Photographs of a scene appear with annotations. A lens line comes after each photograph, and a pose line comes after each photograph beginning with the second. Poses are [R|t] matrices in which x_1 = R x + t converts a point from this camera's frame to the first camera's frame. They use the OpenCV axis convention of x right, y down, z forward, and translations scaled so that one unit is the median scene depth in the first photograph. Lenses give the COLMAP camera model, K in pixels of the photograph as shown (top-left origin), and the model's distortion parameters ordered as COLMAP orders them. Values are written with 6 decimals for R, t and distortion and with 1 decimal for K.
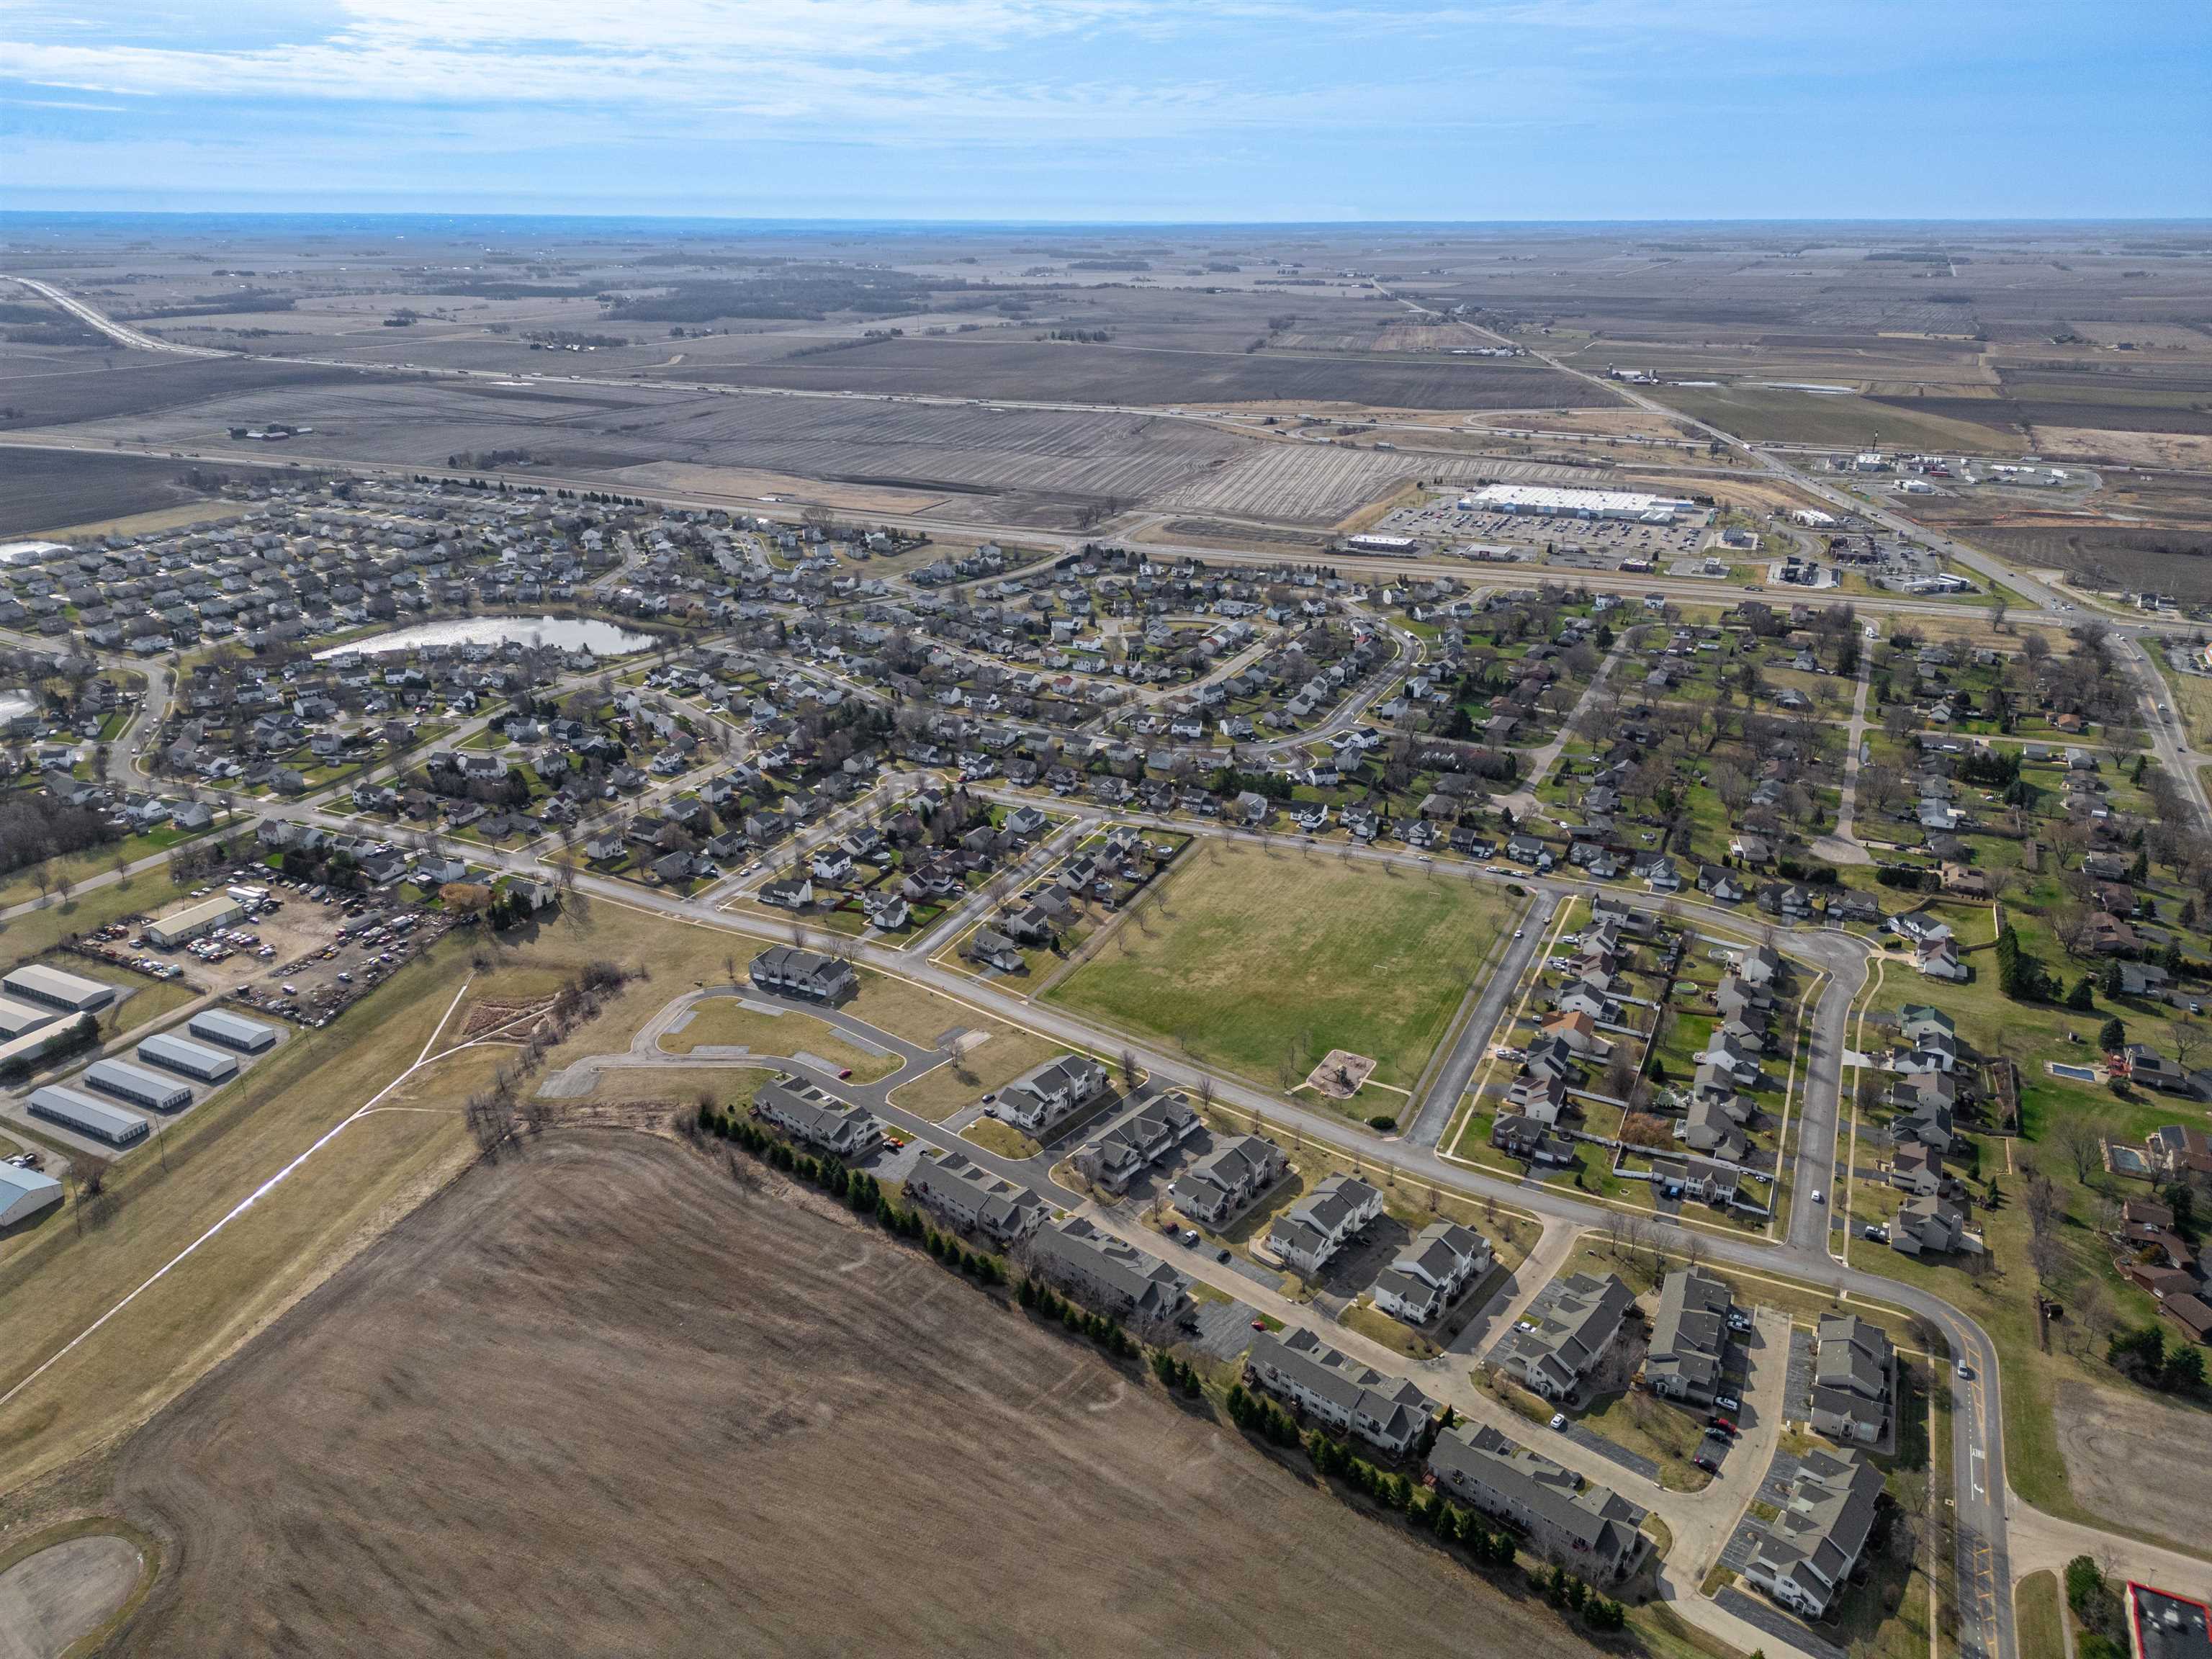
lens RADIAL K [[1555.9, 0, 1106.0], [0, 1555.9, 829.5], [0, 0, 1]] dist [0.093122, -0.114098]
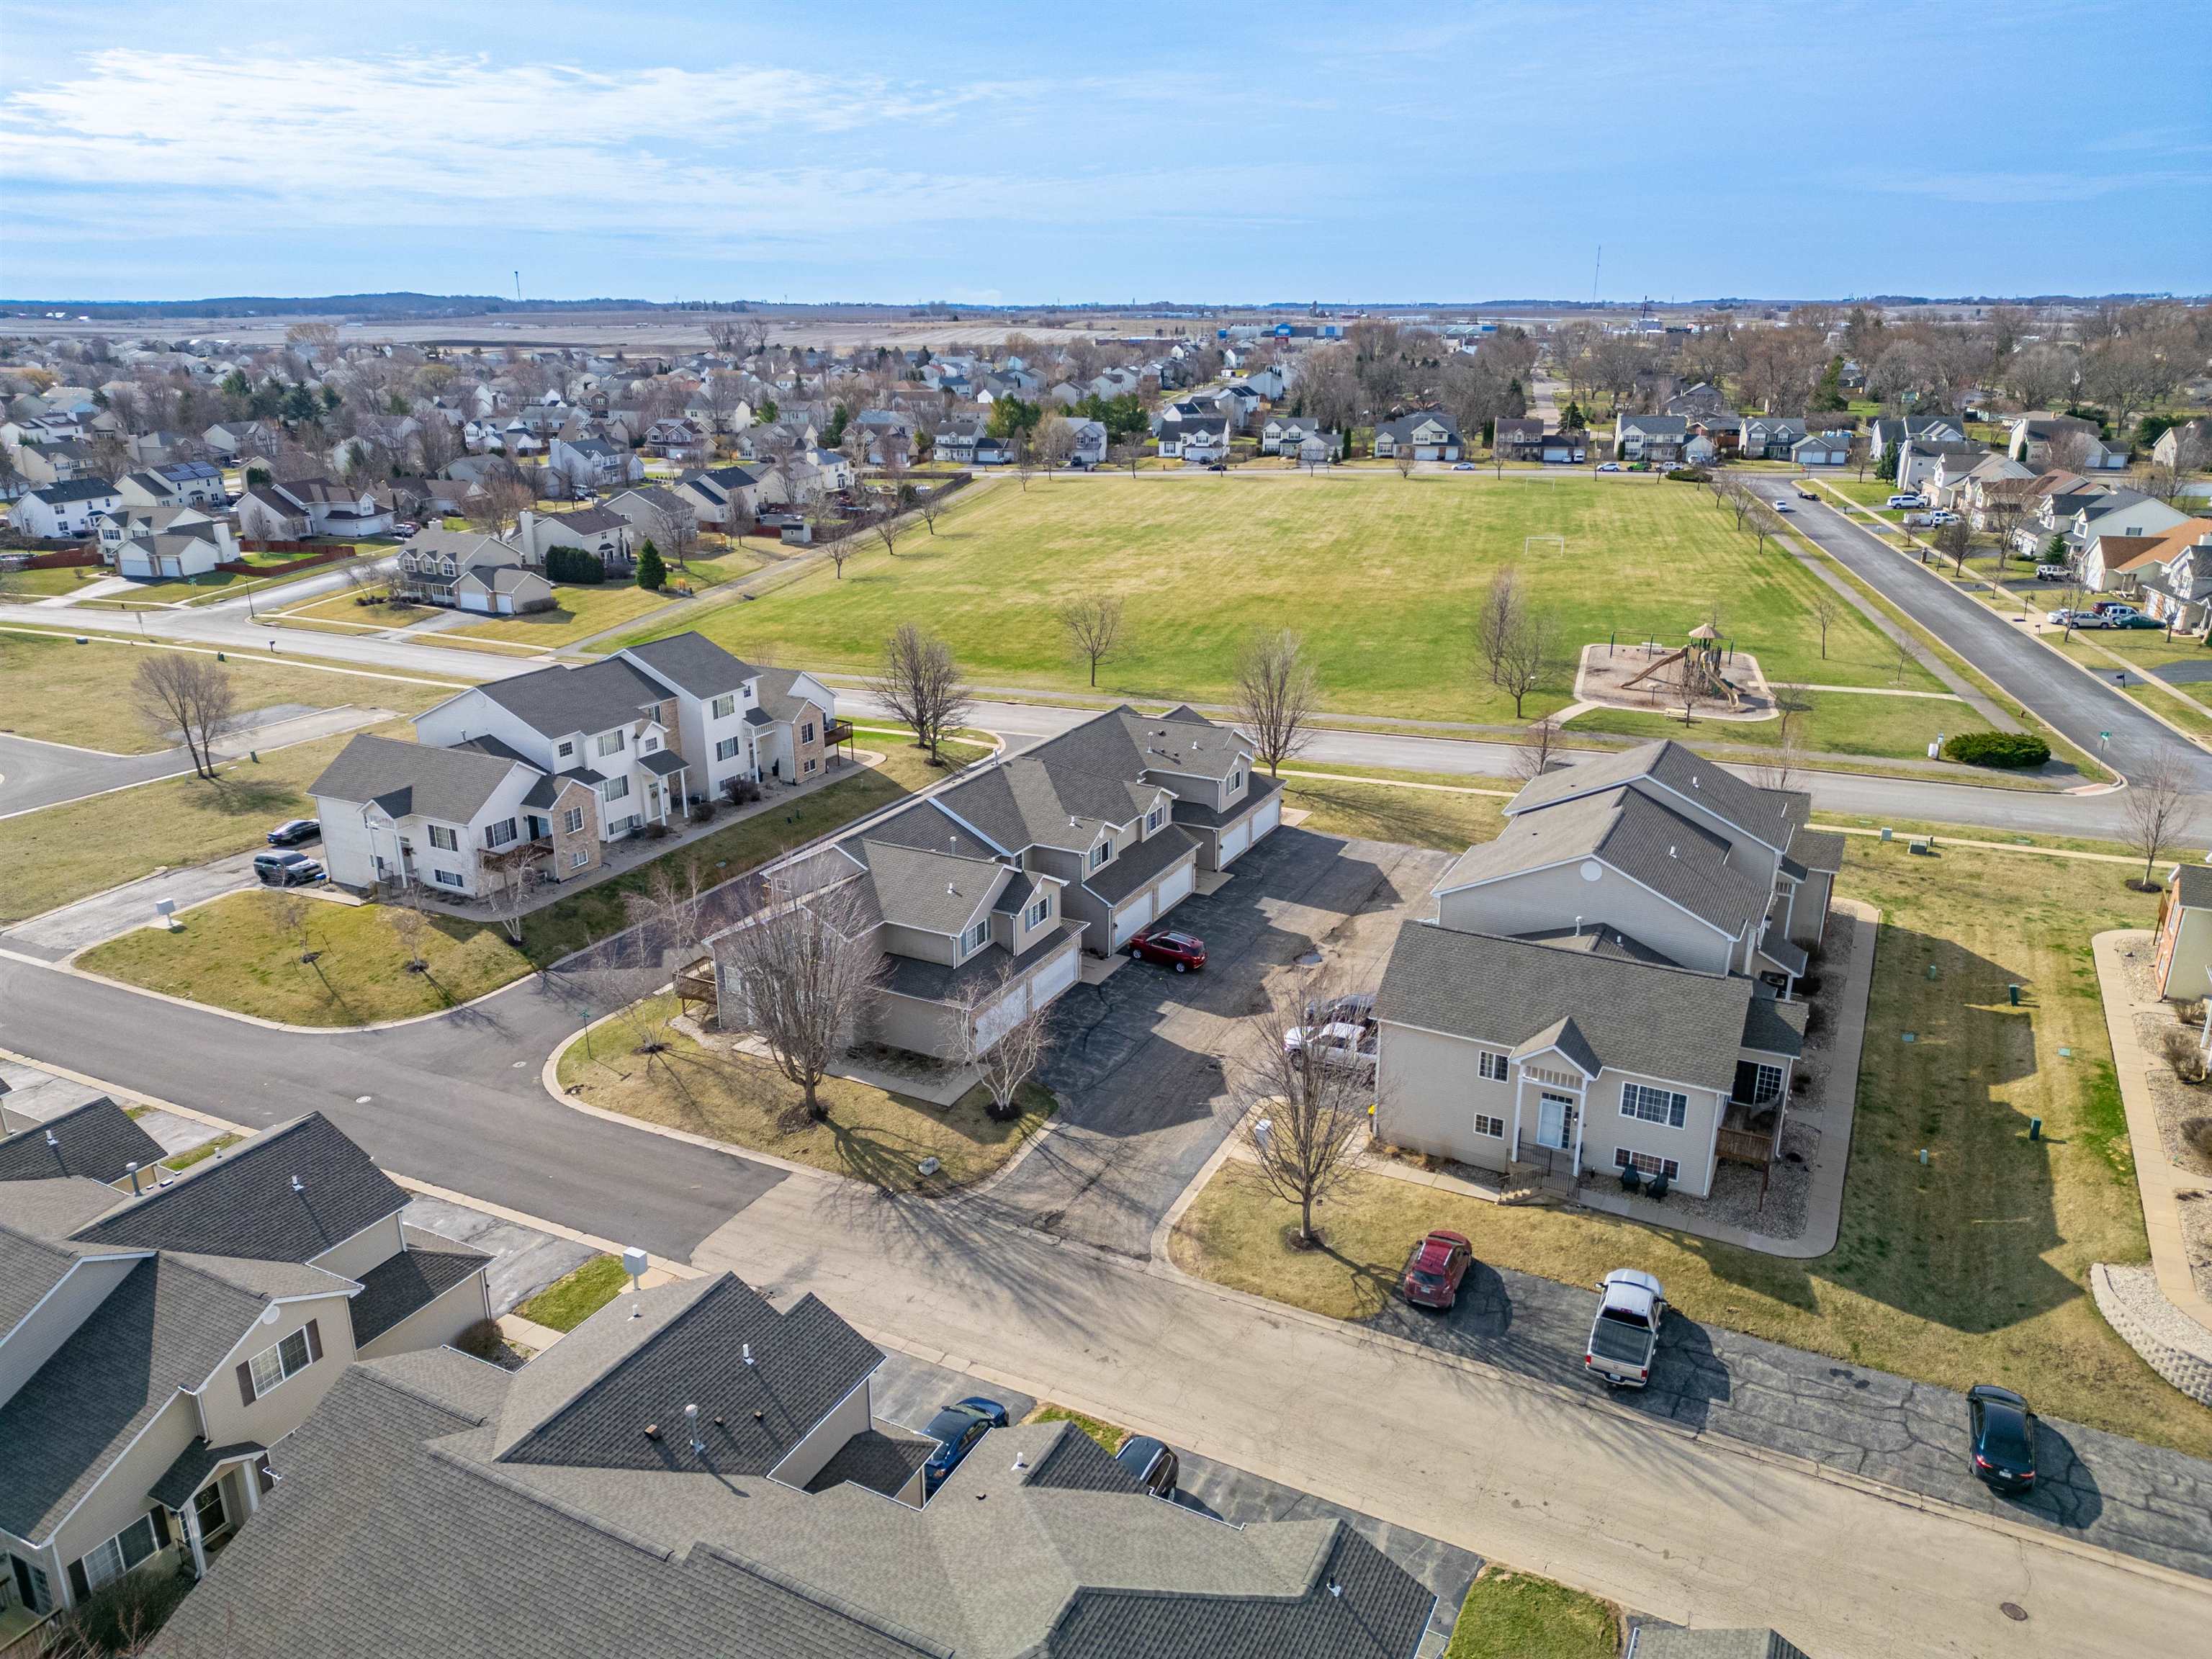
lens RADIAL K [[1555.9, 0, 1106.0], [0, 1555.9, 829.5], [0, 0, 1]] dist [0.093122, -0.114098]
pose [[0.976591, -0.075015, 0.201599, -0.009882], [0.085730, 0.995304, -0.044944, 0.201607], [-0.197281, 0.061175, 0.978436, 0.798812]]
